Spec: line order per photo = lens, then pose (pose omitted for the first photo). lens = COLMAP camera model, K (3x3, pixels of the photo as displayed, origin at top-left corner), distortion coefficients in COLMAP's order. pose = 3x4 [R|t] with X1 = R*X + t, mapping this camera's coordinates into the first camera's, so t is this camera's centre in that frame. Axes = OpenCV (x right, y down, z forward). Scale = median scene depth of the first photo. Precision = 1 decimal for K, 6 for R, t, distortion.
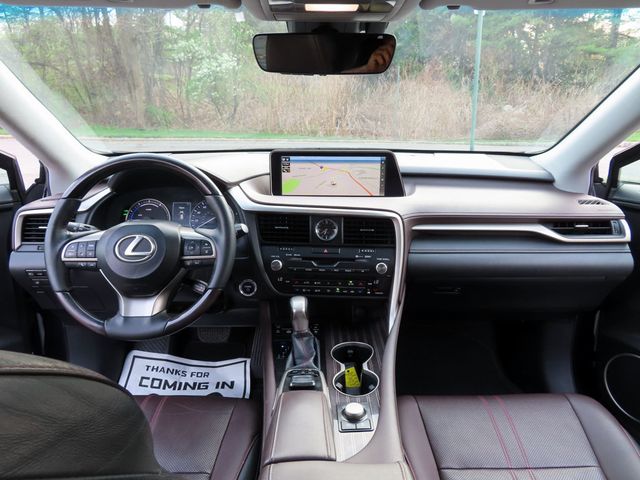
lens RADIAL K [[456.4, 0, 320.0], [0, 456.4, 241.6], [0, 0, 1]] dist [-0.008902, 0.003764]
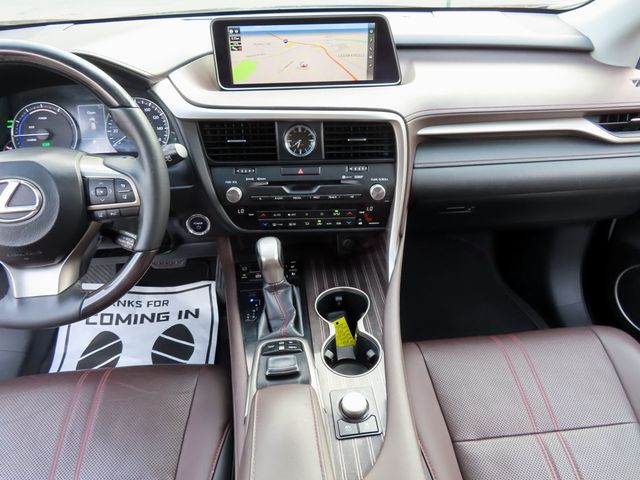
lens RADIAL K [[456.4, 0, 320.0], [0, 456.4, 241.6], [0, 0, 1]] dist [-0.008902, 0.003764]
pose [[0.996114, -0.060700, 0.063819, -0.009680], [0.039721, 0.956325, 0.289595, -0.079366], [-0.078610, -0.285935, 0.955019, 0.265835]]
